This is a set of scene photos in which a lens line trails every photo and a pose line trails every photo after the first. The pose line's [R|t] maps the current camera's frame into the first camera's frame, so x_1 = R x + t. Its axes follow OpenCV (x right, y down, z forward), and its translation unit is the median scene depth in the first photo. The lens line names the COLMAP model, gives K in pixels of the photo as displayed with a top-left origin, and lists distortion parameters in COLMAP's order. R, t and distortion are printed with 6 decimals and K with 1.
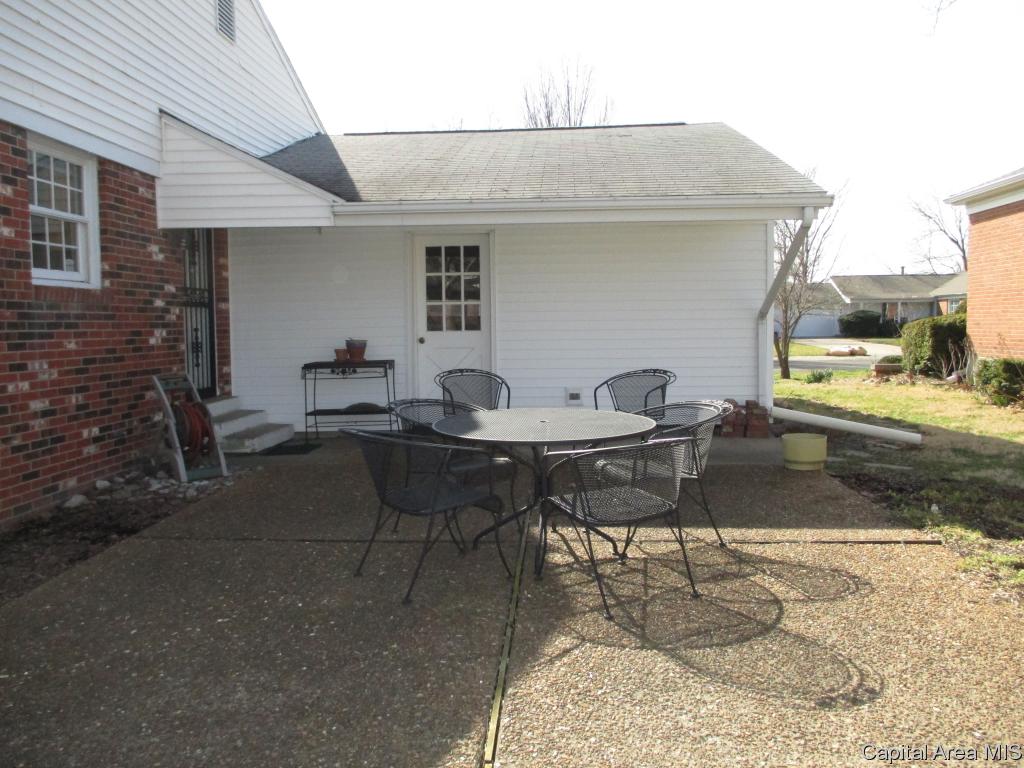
lens RADIAL K [[849.9, 0, 512.0], [0, 849.9, 384.0], [0, 0, 1]] dist [-0.033355, -0.001188]
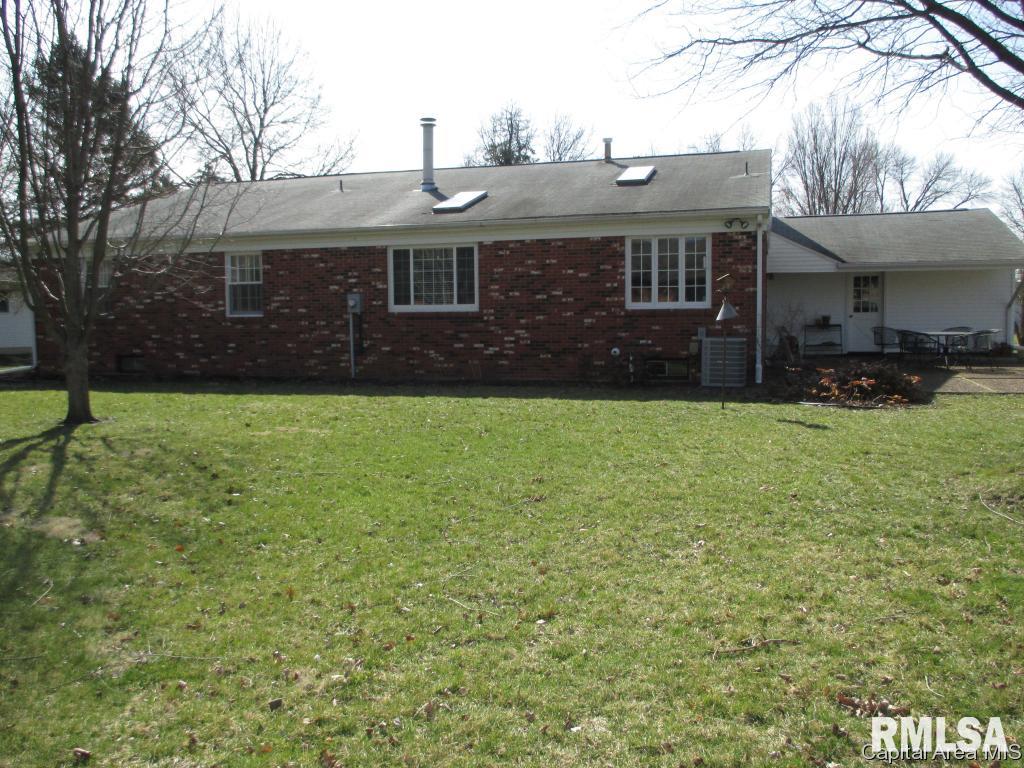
lens RADIAL K [[849.9, 0, 512.0], [0, 849.9, 384.0], [0, 0, 1]] dist [-0.033355, -0.001188]
pose [[0.970914, 0.019633, -0.238622, -0.564085], [-0.018813, 0.999807, 0.005714, 0.173269], [0.238688, -0.001058, 0.971096, -1.853931]]
